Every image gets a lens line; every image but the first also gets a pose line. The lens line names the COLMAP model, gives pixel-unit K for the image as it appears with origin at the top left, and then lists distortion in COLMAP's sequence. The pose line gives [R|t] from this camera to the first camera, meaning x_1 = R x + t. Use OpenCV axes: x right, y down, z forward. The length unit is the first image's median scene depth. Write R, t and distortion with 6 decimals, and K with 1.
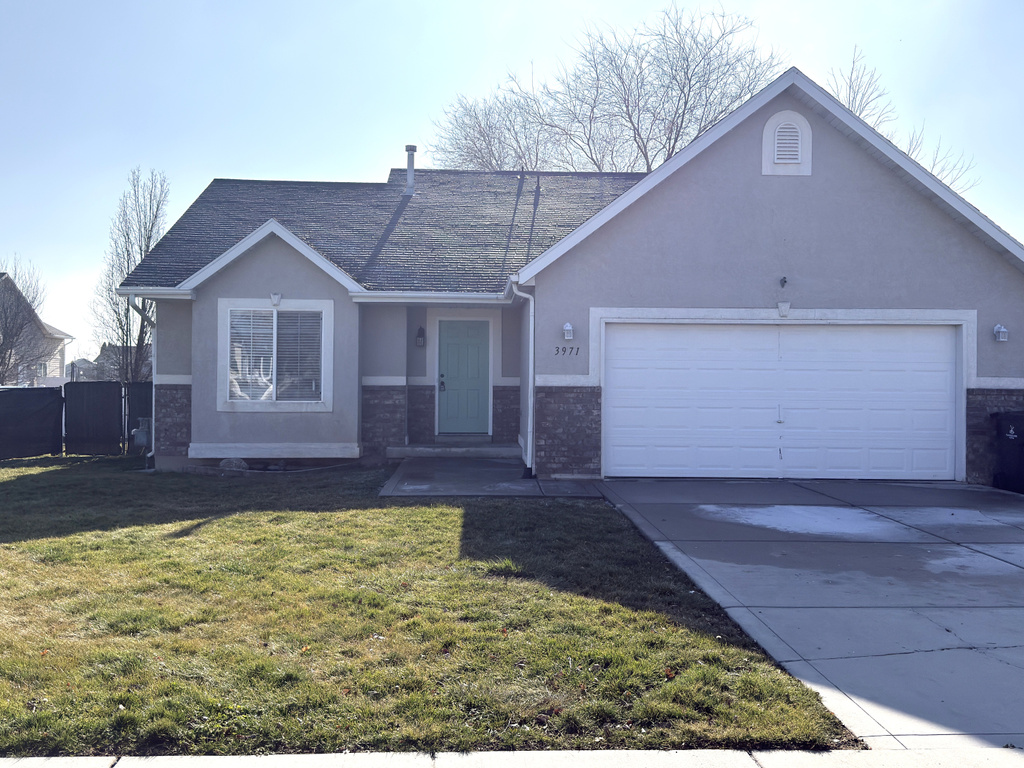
lens RADIAL K [[1095.9, 0, 511.3], [0, 1095.9, 380.2], [0, 0, 1]] dist [0.089014, 0.000000]
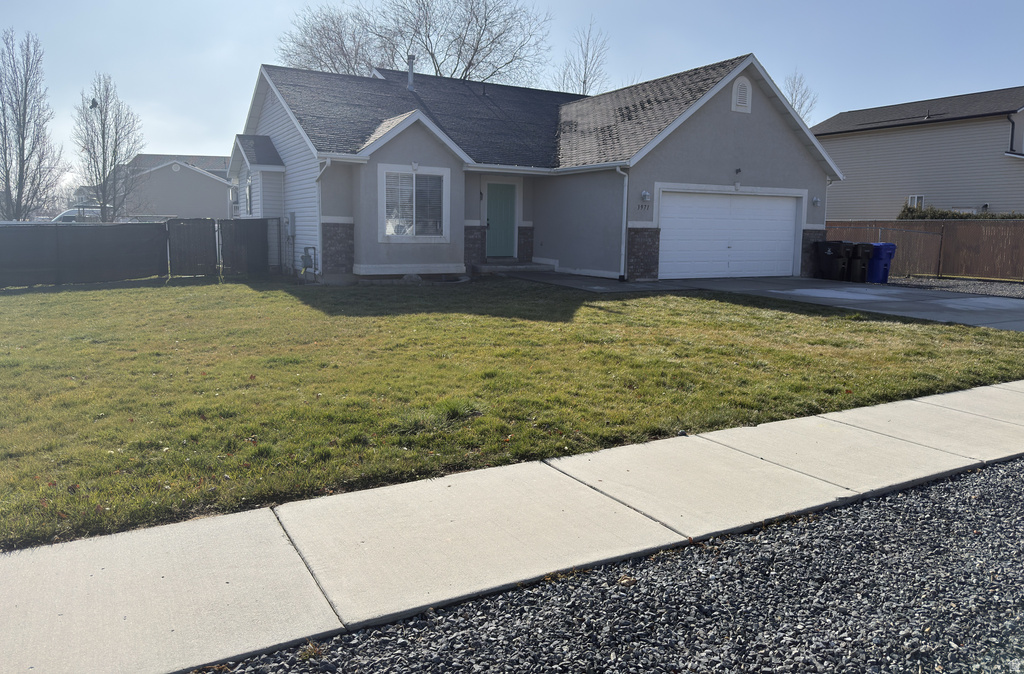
lens RADIAL K [[724.2, 0, 511.2], [0, 724.2, 339.1], [0, 0, 1]] dist [0.048582, -0.003955]
pose [[0.886006, -0.064266, 0.459198, -0.645303], [-0.011636, 0.986955, 0.160578, -0.002903], [-0.463528, -0.147617, 0.873700, 0.062695]]
